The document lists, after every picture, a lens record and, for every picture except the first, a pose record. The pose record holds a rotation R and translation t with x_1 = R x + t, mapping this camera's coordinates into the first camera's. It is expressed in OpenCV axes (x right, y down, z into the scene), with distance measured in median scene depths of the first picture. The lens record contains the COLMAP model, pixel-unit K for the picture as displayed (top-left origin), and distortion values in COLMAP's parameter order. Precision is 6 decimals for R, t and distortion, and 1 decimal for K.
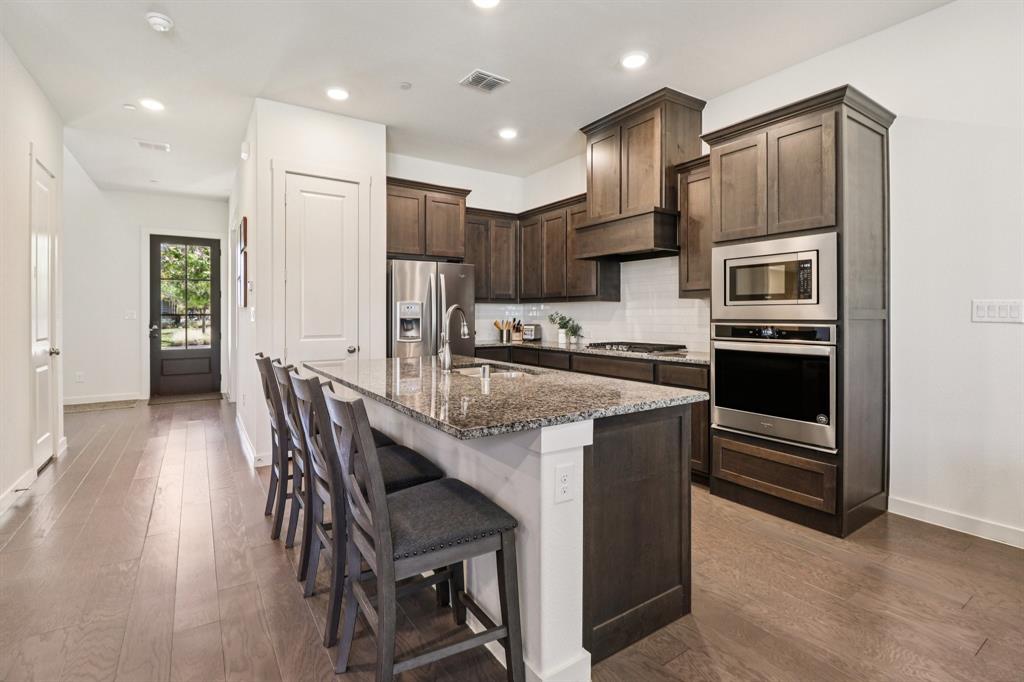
lens RADIAL K [[476.7, 0, 503.9], [0, 476.7, 314.8], [0, 0, 1]] dist [-0.006158, -0.008272]
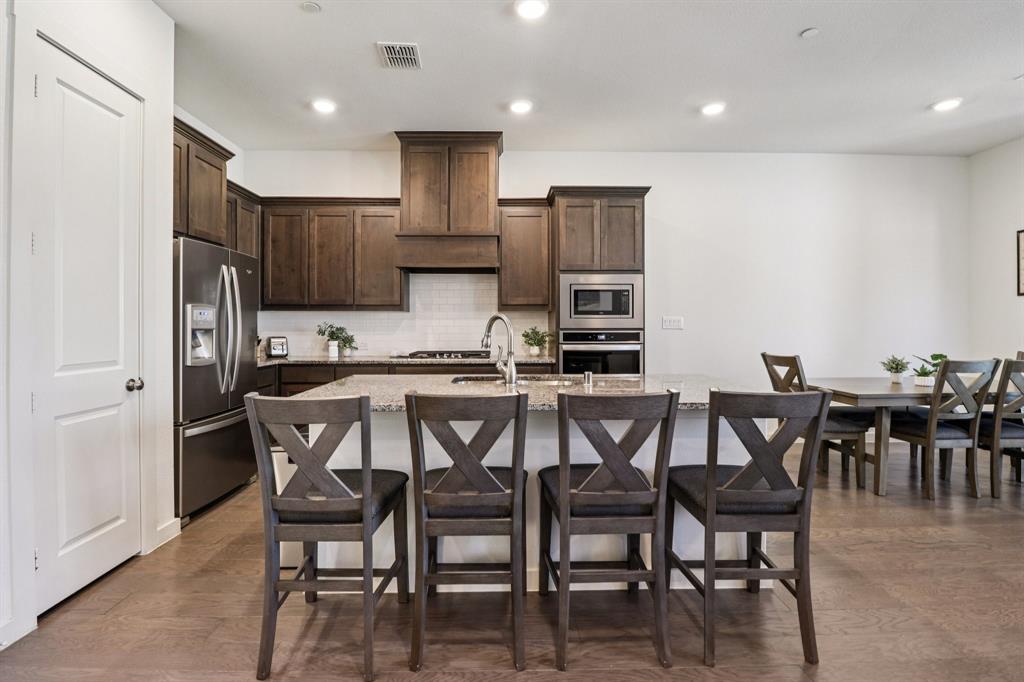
lens RADIAL K [[476.7, 0, 505.0], [0, 476.7, 326.4], [0, 0, 1]] dist [-0.006158, -0.008272]
pose [[0.534204, -0.000779, 0.845355, -0.591507], [-0.000386, 0.999999, 0.001166, 0.001923], [-0.845355, -0.000949, 0.534203, 0.330584]]
